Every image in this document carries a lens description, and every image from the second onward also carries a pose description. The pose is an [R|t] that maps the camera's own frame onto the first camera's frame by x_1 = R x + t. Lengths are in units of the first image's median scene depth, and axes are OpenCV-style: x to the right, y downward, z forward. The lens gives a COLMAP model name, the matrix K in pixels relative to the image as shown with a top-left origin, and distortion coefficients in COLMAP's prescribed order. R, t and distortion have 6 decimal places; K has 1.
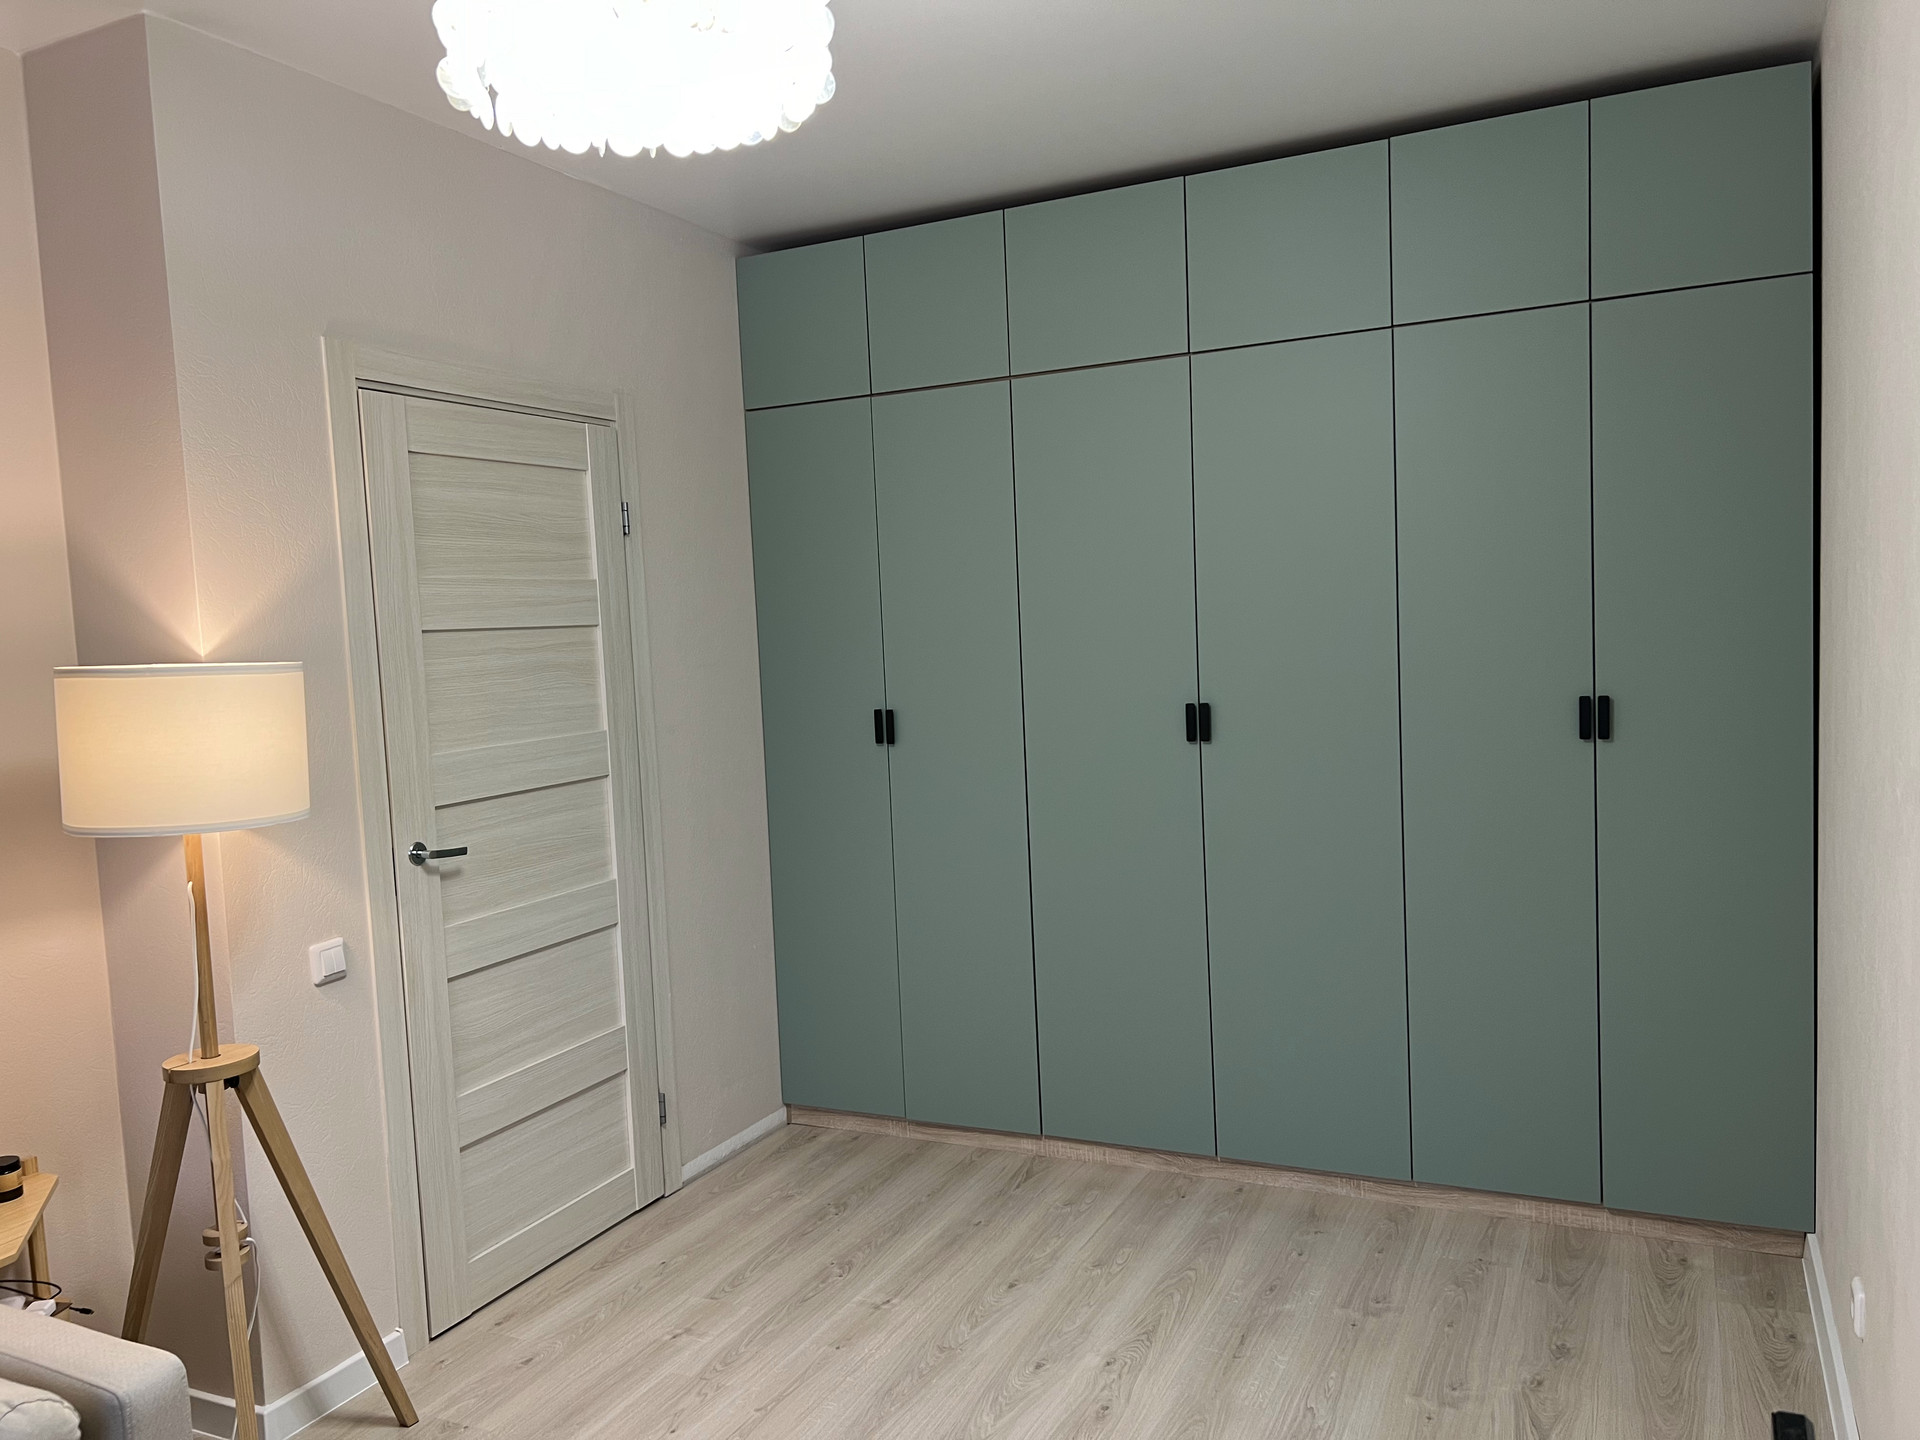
lens RADIAL K [[1440.9, 0, 971.4], [0, 1440.9, 730.5], [0, 0, 1]] dist [0.045853, -0.046382]
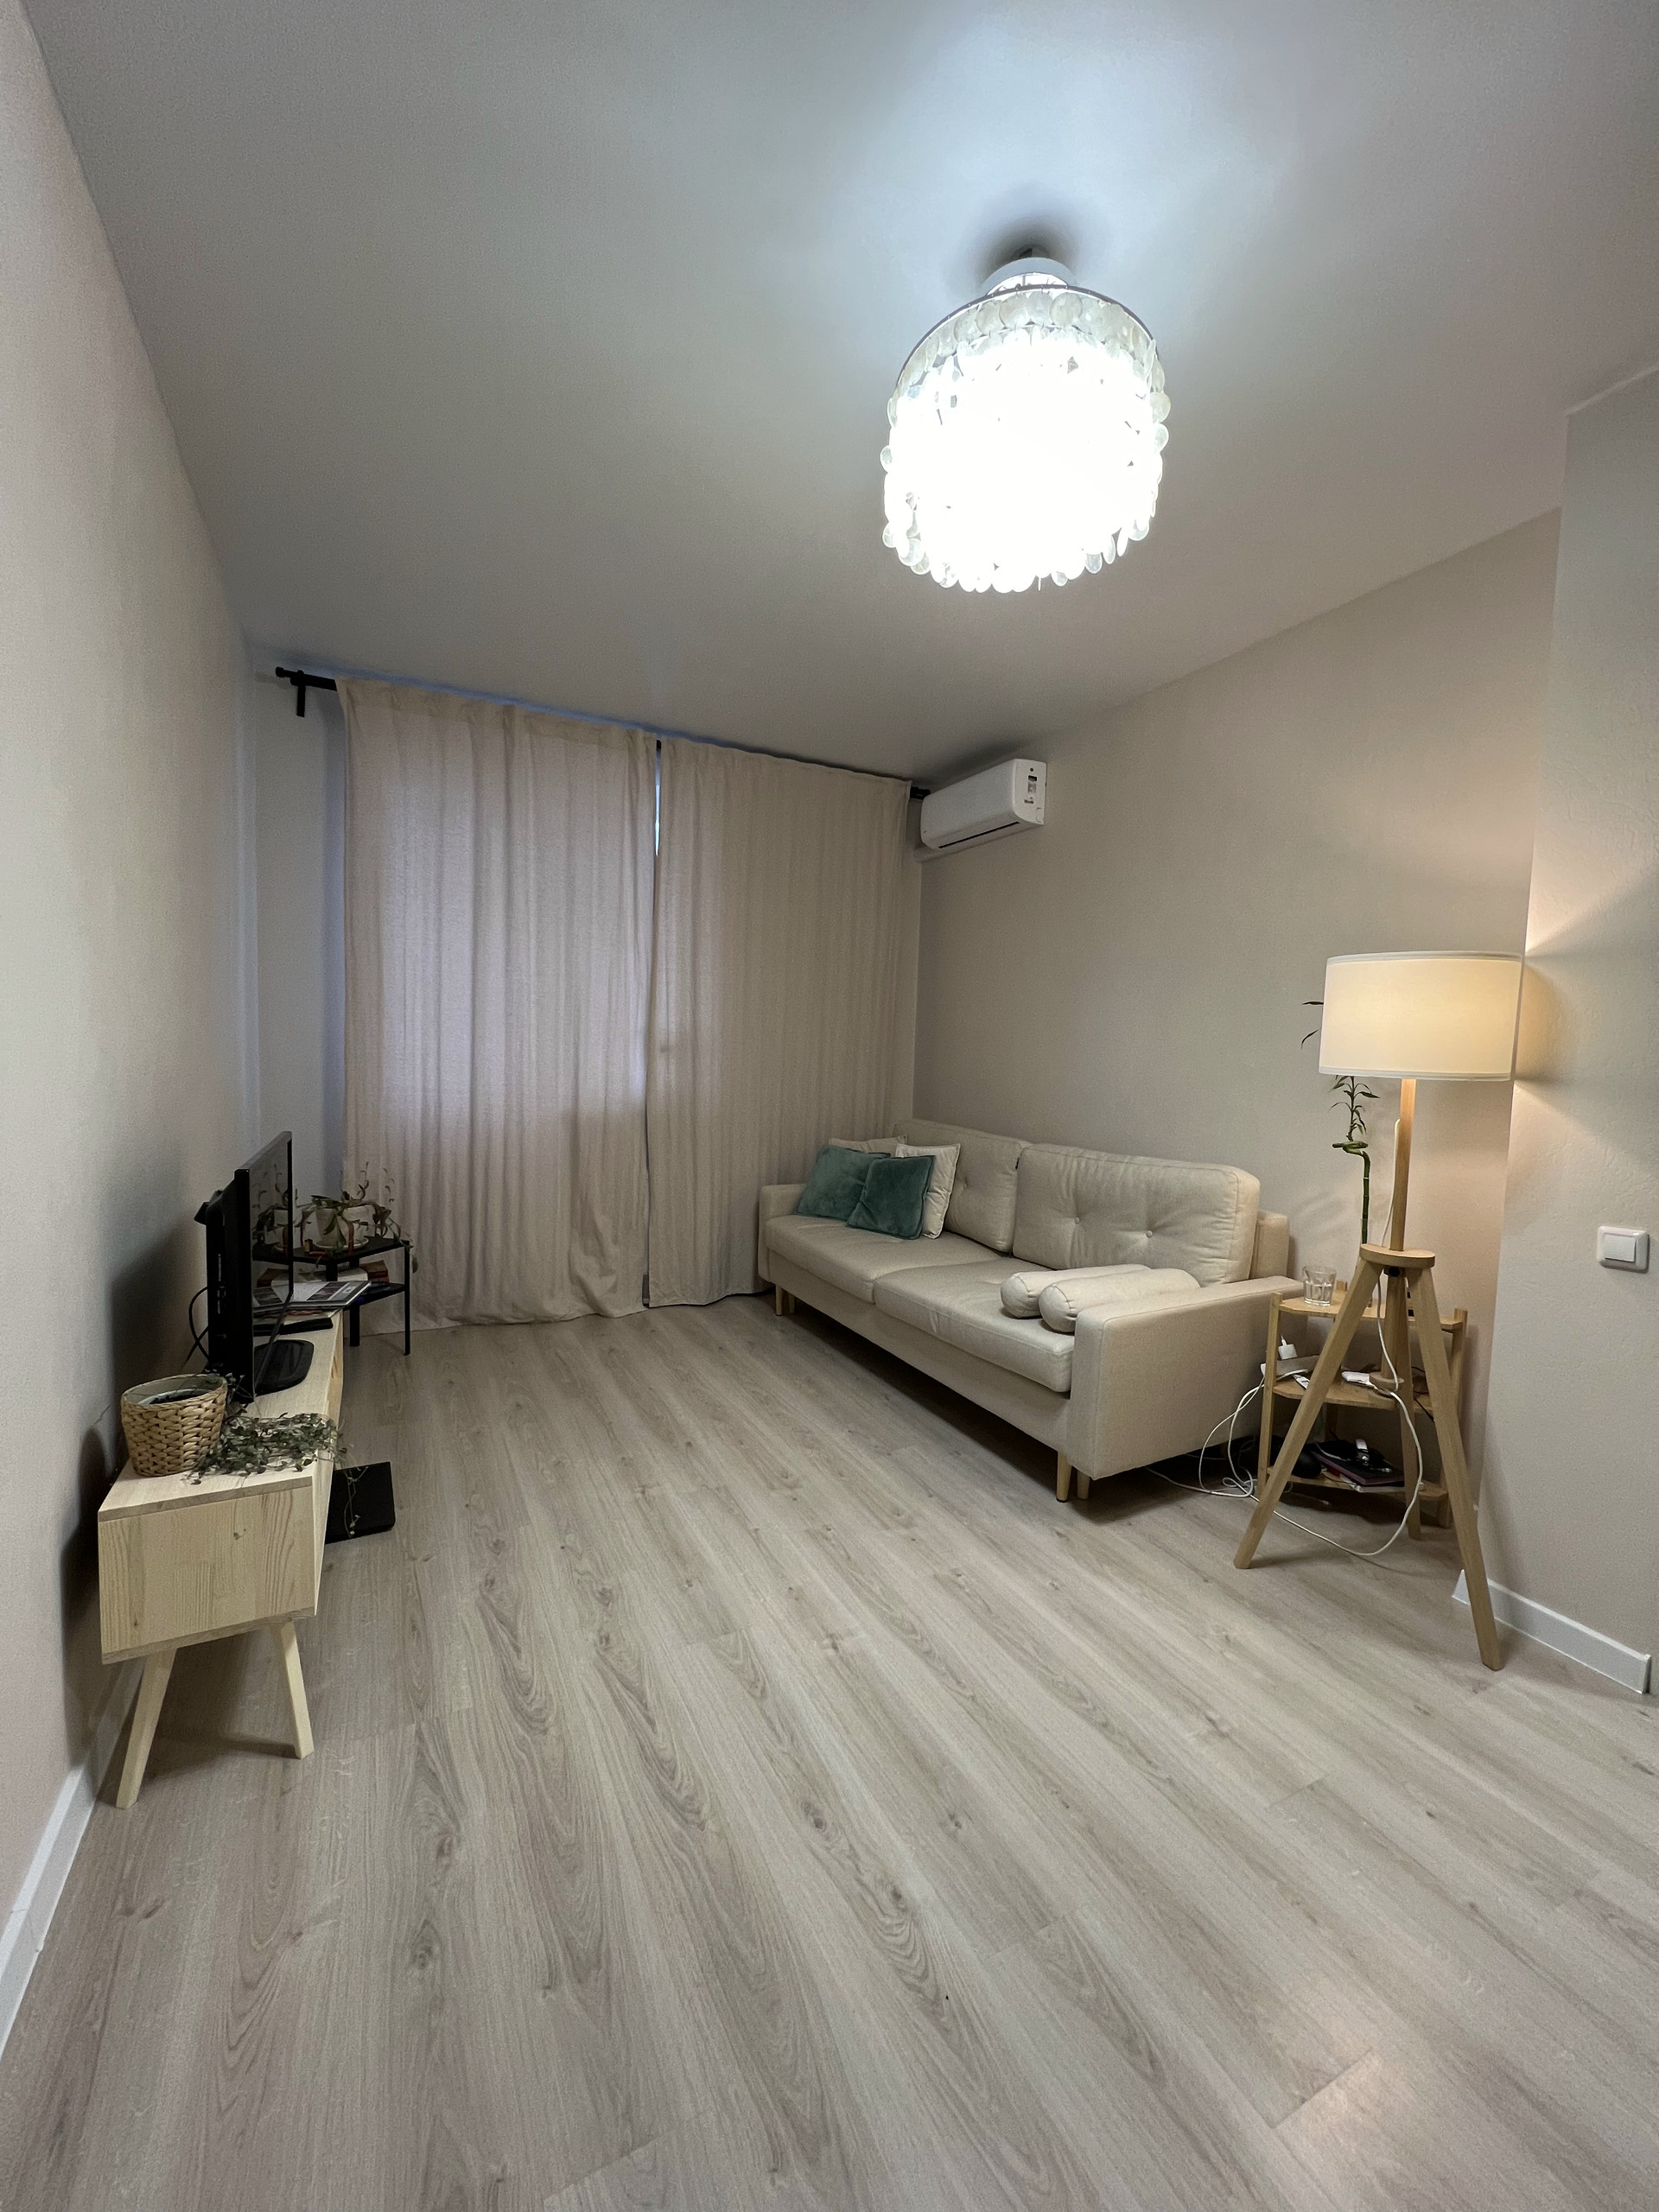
lens RADIAL K [[880.9, 0, 829.5], [0, 880.9, 1106.0], [0, 0, 1]] dist [-0.001288, 0.000441]
pose [[-0.608242, 0.077446, -0.789964, 0.328079], [-0.062895, 0.987397, 0.145228, 0.004054], [0.791256, 0.138018, -0.595706, 0.790324]]
